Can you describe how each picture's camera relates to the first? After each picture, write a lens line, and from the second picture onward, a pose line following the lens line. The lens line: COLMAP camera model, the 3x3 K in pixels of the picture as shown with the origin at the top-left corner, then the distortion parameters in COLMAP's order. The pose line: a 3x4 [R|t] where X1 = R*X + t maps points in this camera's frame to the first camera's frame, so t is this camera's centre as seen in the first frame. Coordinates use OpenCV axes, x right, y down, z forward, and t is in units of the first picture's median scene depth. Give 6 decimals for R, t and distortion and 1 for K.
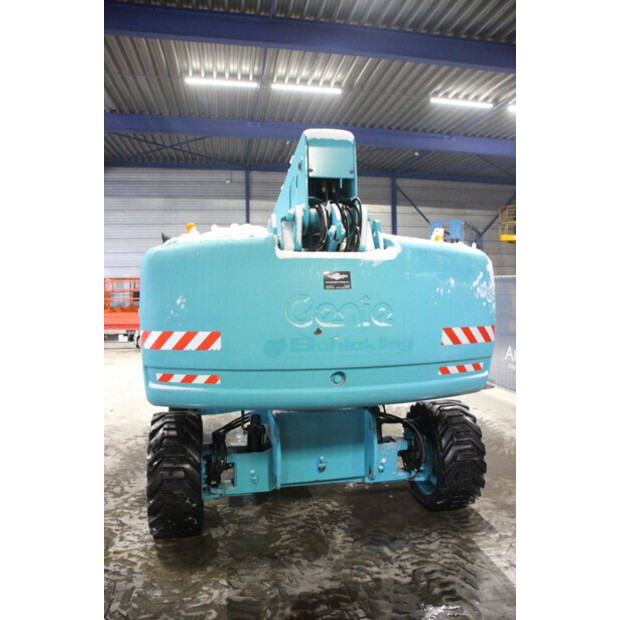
lens RADIAL K [[507.5, 0, 311.2], [0, 507.5, 309.7], [0, 0, 1]] dist [-0.138904, 0.077239]
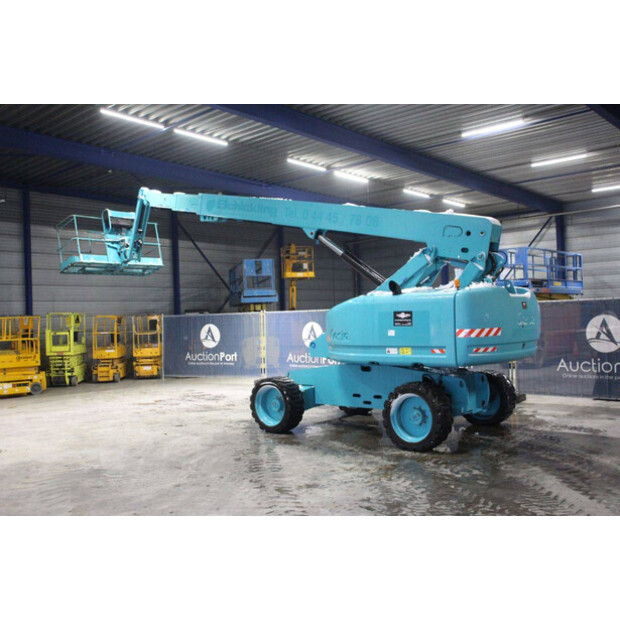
lens RADIAL K [[602.5, 0, 316.3], [0, 602.5, 304.9], [0, 0, 1]] dist [-0.055470, 0.000000]
pose [[0.784422, -0.004748, 0.620209, -2.062085], [0.053906, 0.996709, -0.060549, 0.049427], [-0.617881, 0.080929, 0.782096, -0.524349]]
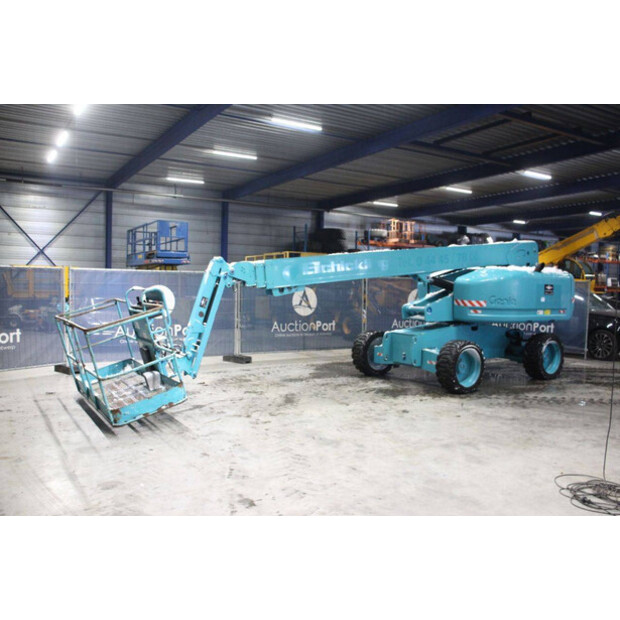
lens RADIAL K [[559.5, 0, 307.1], [0, 559.5, 311.5], [0, 0, 1]] dist [-0.102645, 0.029476]
pose [[-0.372492, -0.045665, 0.926911, -2.987596], [0.027272, 0.997819, 0.060118, -0.171202], [-0.927634, 0.047672, -0.370434, 4.640721]]
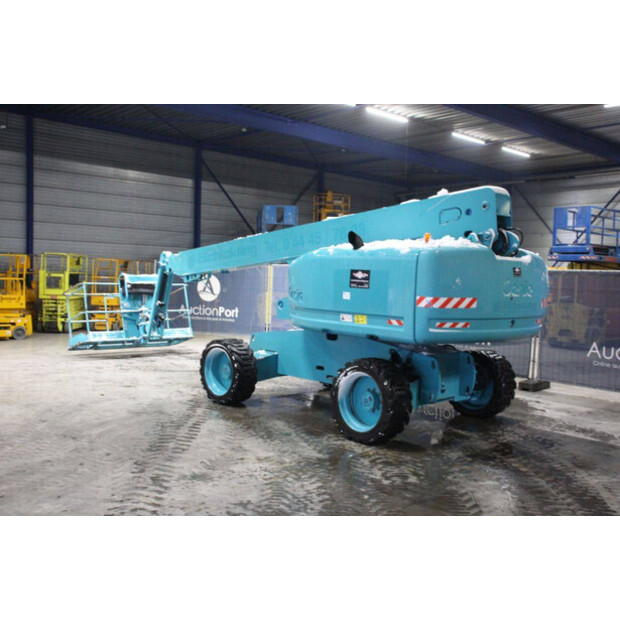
lens RADIAL K [[646.3, 0, 313.1], [0, 646.3, 306.5], [0, 0, 1]] dist [-0.040702, 0.000000]
pose [[0.848320, 0.005974, 0.529449, -1.538093], [-0.011655, 0.999905, 0.007392, 0.051615], [-0.529355, -0.012441, 0.848309, -0.536409]]
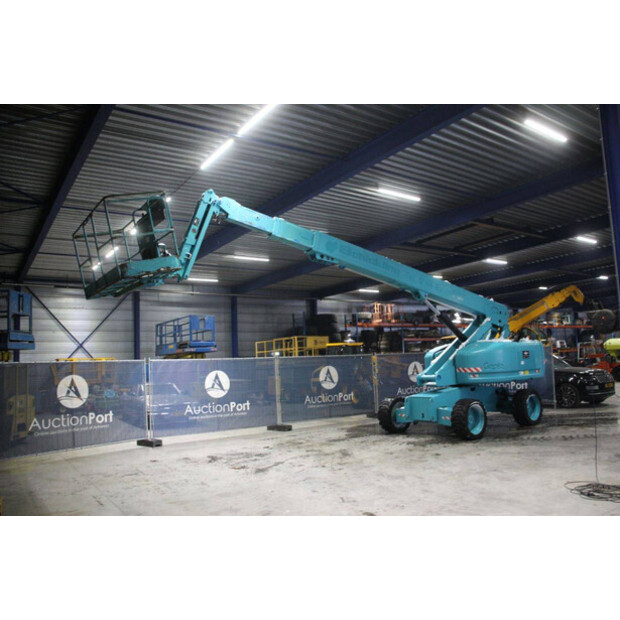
lens RADIAL K [[507.5, 0, 316.6], [0, 507.5, 313.2], [0, 0, 1]] dist [-0.138904, 0.077239]
pose [[-0.422437, 0.109752, 0.899723, -3.211066], [0.083755, 0.993122, -0.081820, -0.198592], [-0.902514, 0.040792, -0.428724, 5.048850]]
